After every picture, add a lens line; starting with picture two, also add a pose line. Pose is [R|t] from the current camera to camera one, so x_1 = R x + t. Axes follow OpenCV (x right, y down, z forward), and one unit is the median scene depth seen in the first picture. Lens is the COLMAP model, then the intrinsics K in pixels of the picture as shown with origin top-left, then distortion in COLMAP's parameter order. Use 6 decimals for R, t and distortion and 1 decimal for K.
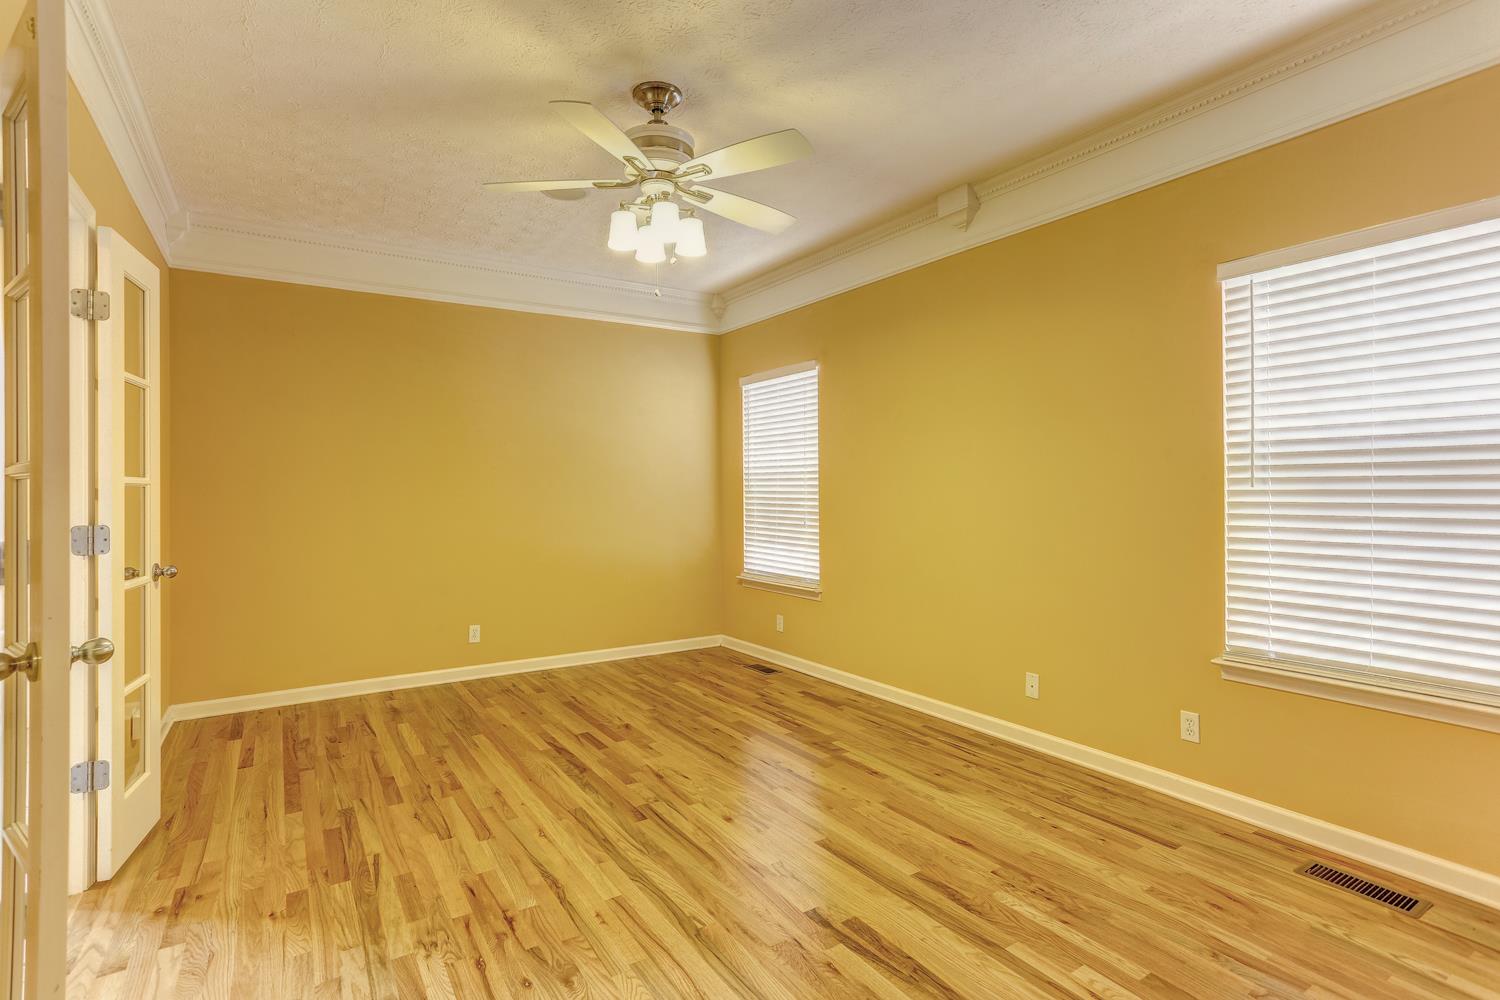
lens RADIAL K [[720.8, 0, 722.8], [0, 720.8, 484.4], [0, 0, 1]] dist [-0.045723, 0.024262]
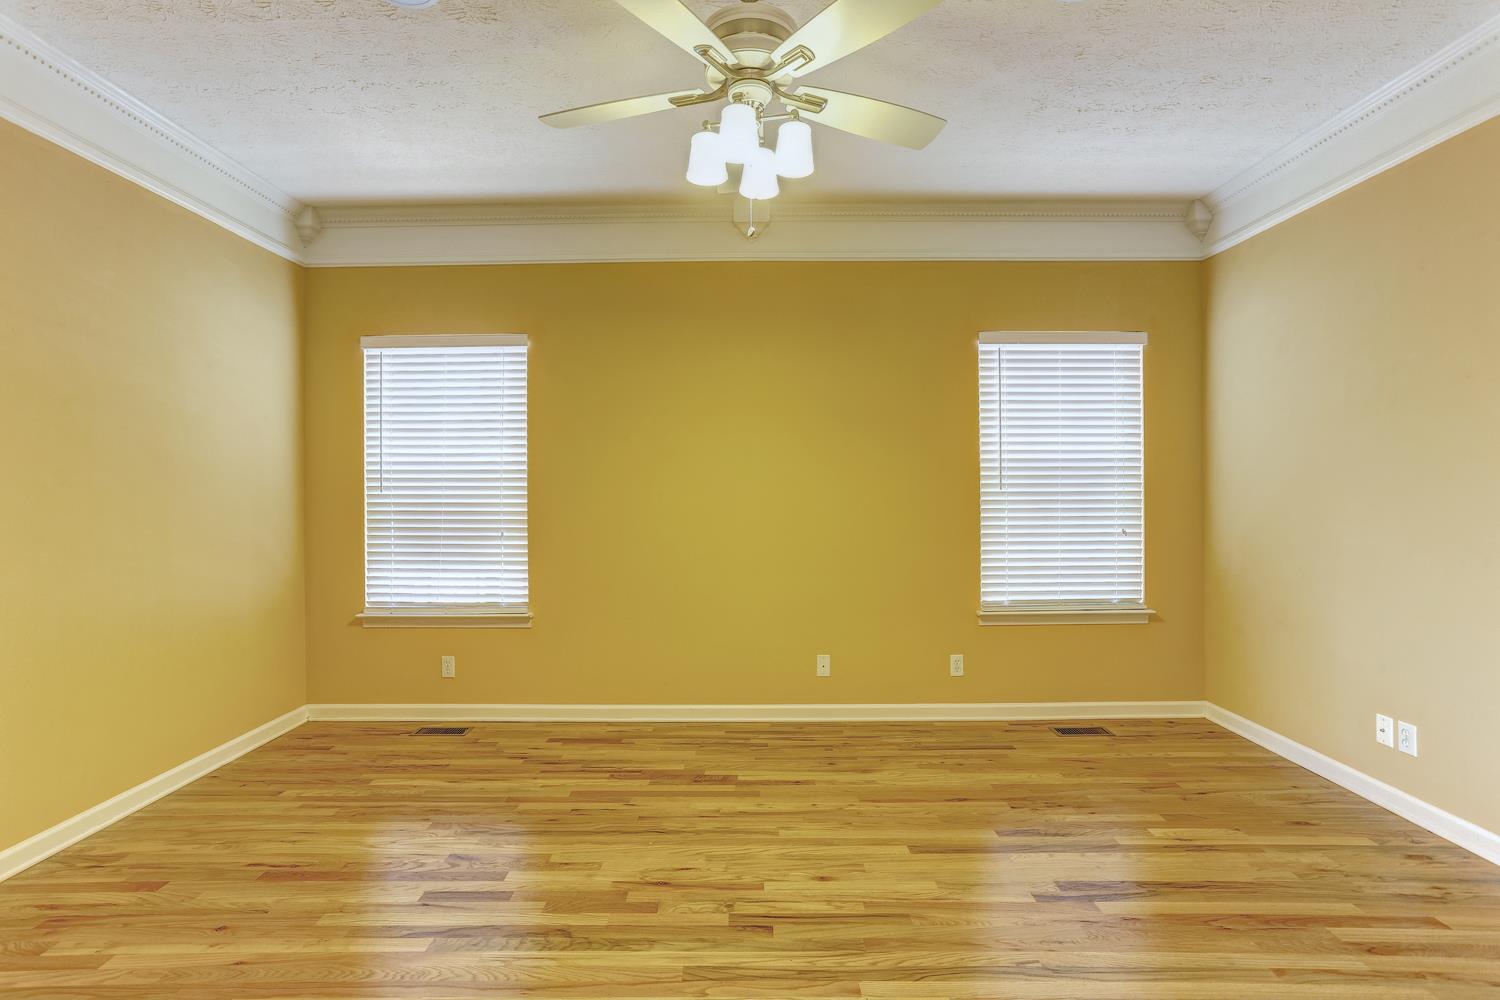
lens RADIAL K [[720.8, 0, 757.9], [0, 720.8, 483.8], [0, 0, 1]] dist [-0.045723, 0.024262]
pose [[0.539846, 0.011463, 0.841686, -0.558625], [-0.004031, 0.999931, -0.011033, 0.007190], [-0.841754, 0.002563, 0.539855, 0.451625]]
